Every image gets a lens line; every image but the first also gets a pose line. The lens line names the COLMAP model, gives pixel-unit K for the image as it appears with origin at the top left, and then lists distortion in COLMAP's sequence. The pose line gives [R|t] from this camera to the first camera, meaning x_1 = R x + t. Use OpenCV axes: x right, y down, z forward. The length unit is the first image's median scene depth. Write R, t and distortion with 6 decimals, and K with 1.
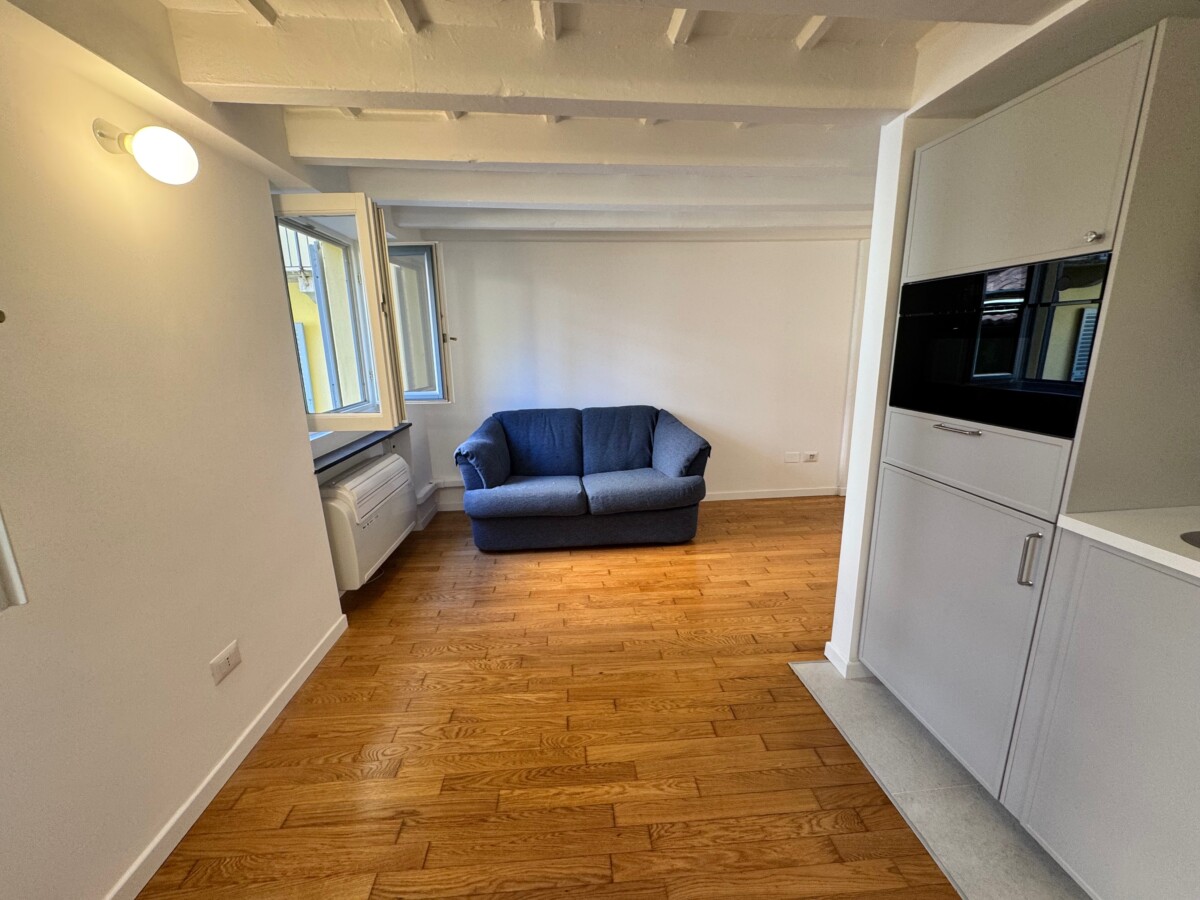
lens RADIAL K [[480.9, 0, 598.4], [0, 480.9, 449.4], [0, 0, 1]] dist [-0.002032, -0.000281]
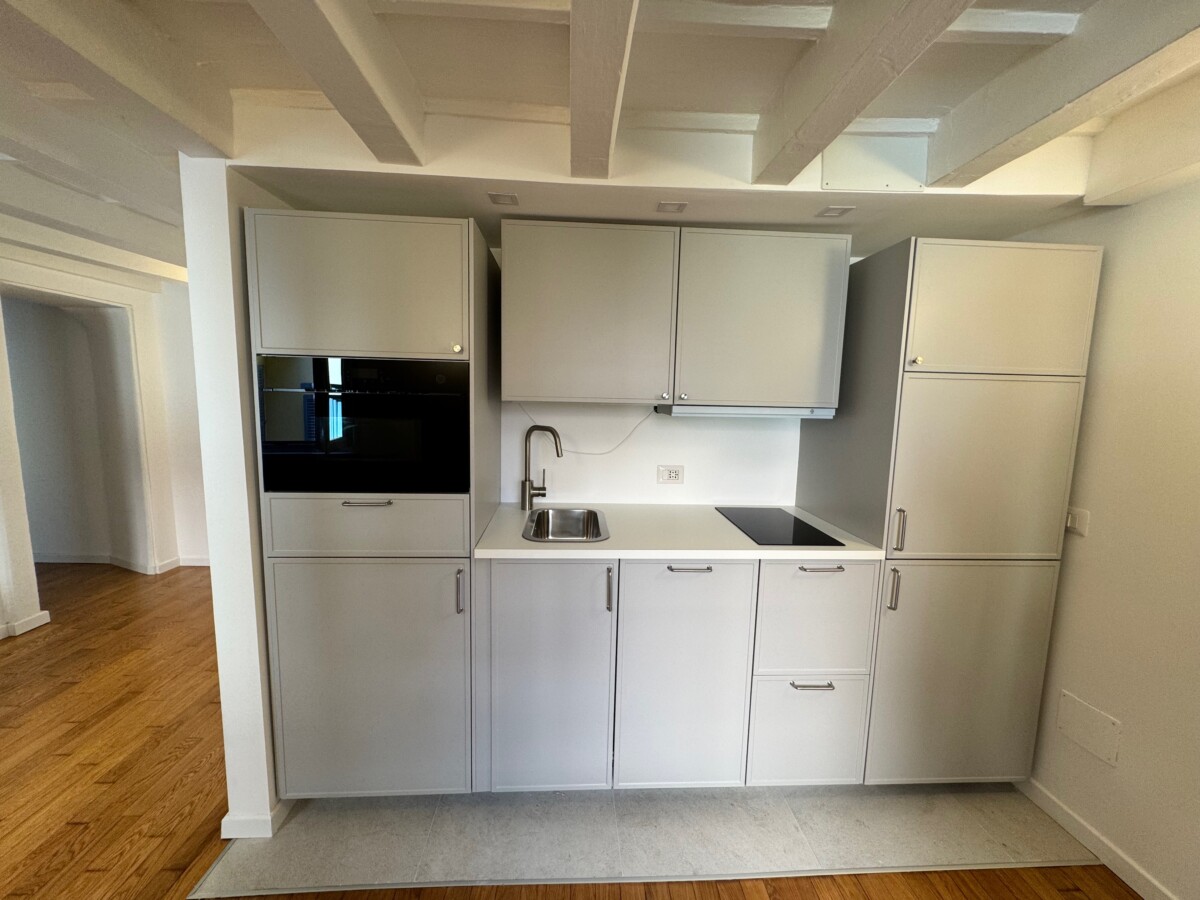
lens RADIAL K [[478.0, 0, 599.8], [0, 478.0, 448.1], [0, 0, 1]] dist [0.000049, 0.000088]
pose [[0.029458, -0.093528, 0.995181, -0.218669], [0.195045, 0.977013, 0.086047, -0.124439], [-0.980352, 0.191570, 0.047023, 0.361337]]
